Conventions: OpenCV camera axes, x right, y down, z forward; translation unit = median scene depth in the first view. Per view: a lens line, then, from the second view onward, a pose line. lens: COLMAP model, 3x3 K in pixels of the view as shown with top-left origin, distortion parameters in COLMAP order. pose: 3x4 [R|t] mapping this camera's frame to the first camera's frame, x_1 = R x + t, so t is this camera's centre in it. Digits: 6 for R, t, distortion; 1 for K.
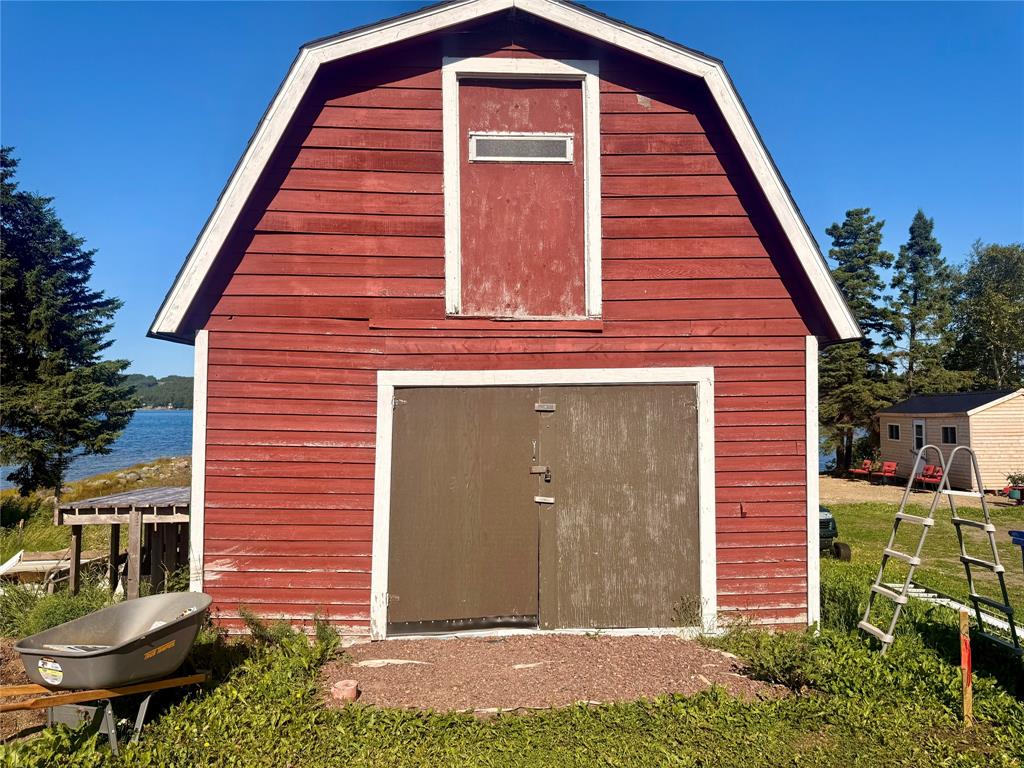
lens RADIAL K [[724.2, 0, 511.5], [0, 724.2, 385.2], [0, 0, 1]] dist [0.006407, -0.008699]
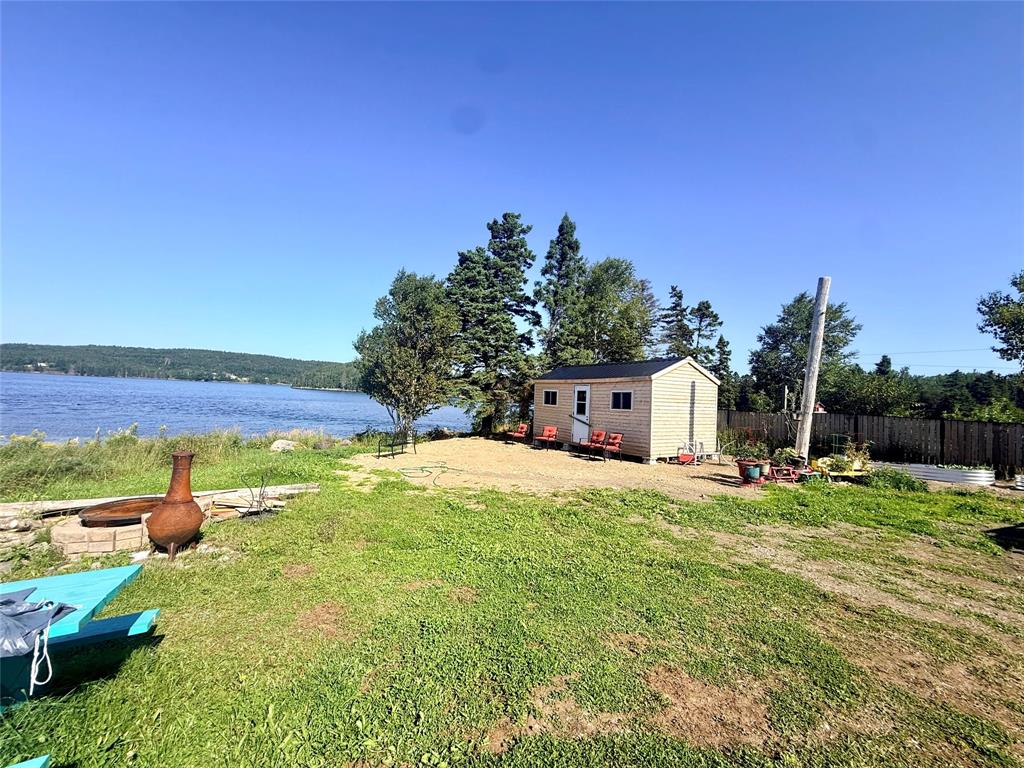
lens RADIAL K [[407.2, 0, 511.4], [0, 407.2, 383.5], [0, 0, 1]] dist [0.000765, -0.000083]
pose [[0.828819, 0.060794, 0.556204, 0.135946], [-0.069025, 0.997596, -0.006183, 0.046722], [-0.555243, -0.033267, 0.831023, 0.491620]]
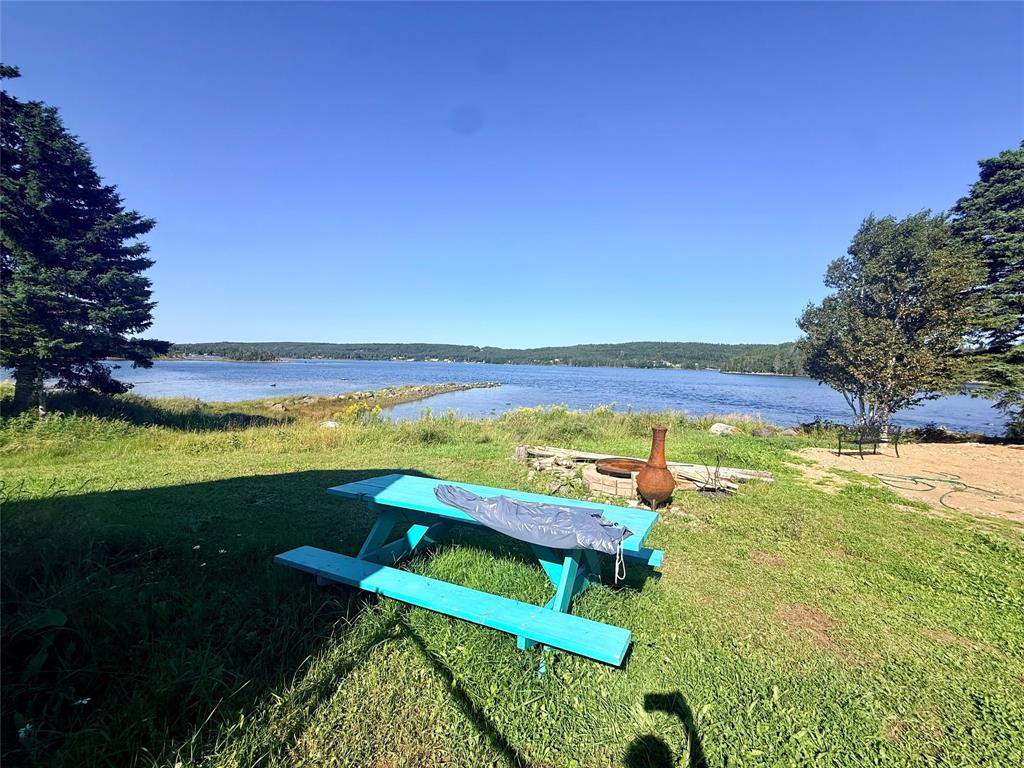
lens RADIAL K [[407.2, 0, 510.8], [0, 407.2, 384.8], [0, 0, 1]] dist [0.000765, -0.000083]
pose [[0.929087, 0.048248, -0.366701, 0.125245], [-0.019966, 0.996552, 0.080533, 0.047692], [0.369322, -0.067500, 0.926847, 0.492640]]
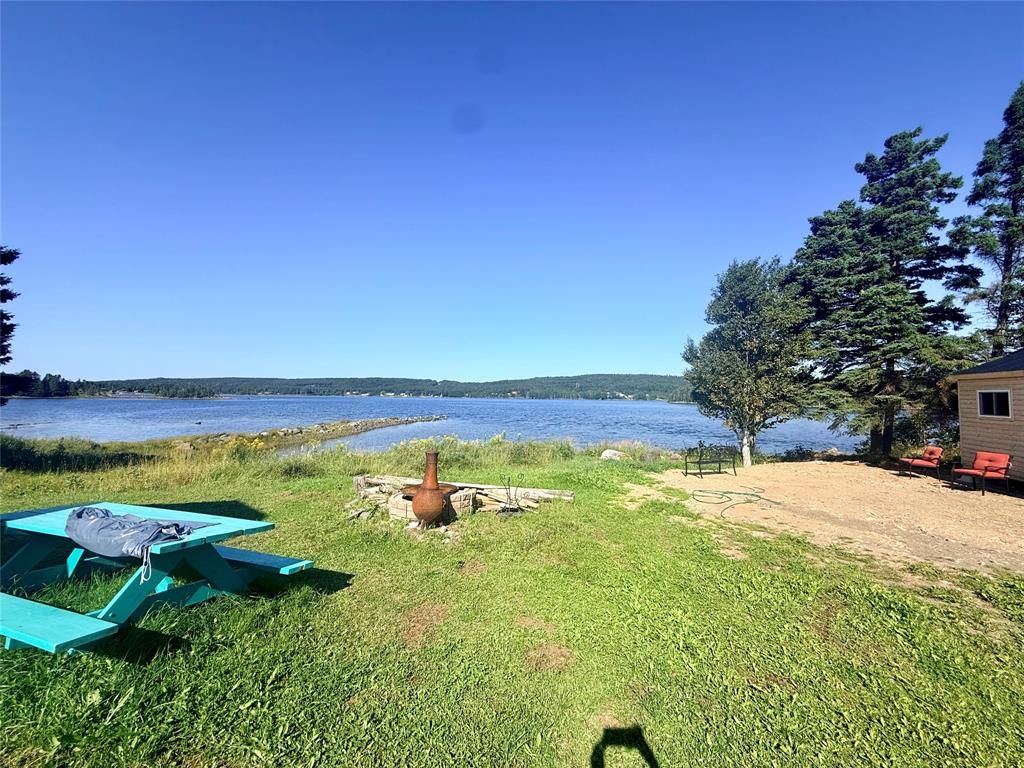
lens RADIAL K [[407.2, 0, 510.2], [0, 407.2, 382.9], [0, 0, 1]] dist [0.000765, -0.000083]
pose [[0.961727, 0.006743, -0.273926, 0.207150], [-0.008828, 0.999941, -0.006378, 0.048046], [0.273867, 0.008552, 0.961730, 0.505316]]
